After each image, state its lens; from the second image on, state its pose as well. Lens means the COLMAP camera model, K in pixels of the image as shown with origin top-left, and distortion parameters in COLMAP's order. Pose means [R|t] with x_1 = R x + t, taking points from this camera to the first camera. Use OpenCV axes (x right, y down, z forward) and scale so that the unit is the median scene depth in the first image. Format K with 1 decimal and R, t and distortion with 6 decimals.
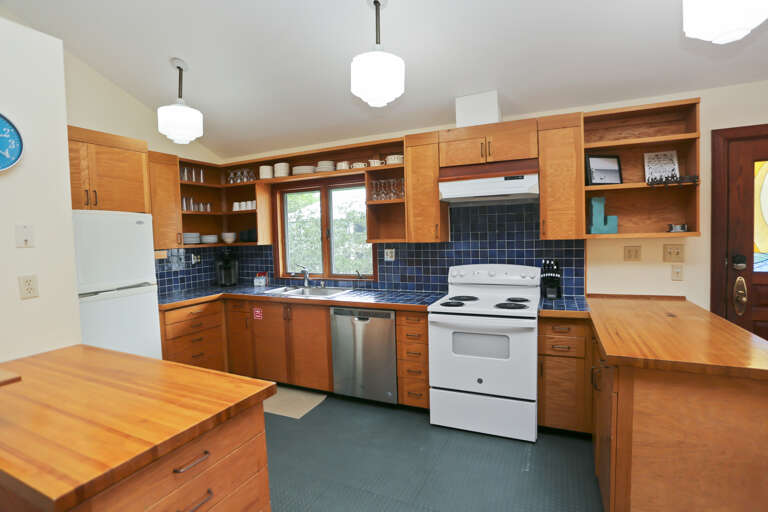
lens RADIAL K [[382.4, 0, 388.7], [0, 382.4, 255.1], [0, 0, 1]] dist [-0.040583, 0.000523]
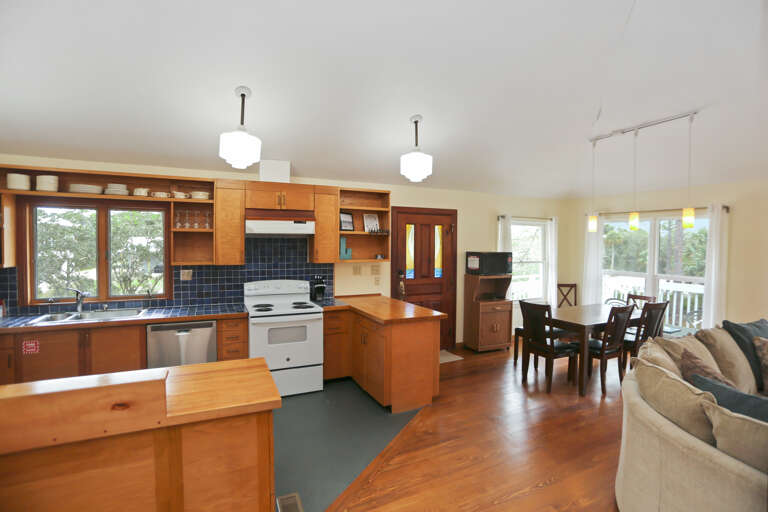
lens RADIAL K [[381.9, 0, 384.0], [0, 381.9, 256.0], [0, 0, 1]] dist [0.000311, 0.000350]
pose [[0.658932, 0.011062, 0.752121, -0.545819], [0.016257, 0.999449, -0.028942, -0.017403], [-0.752027, 0.031298, 0.658389, -0.229253]]
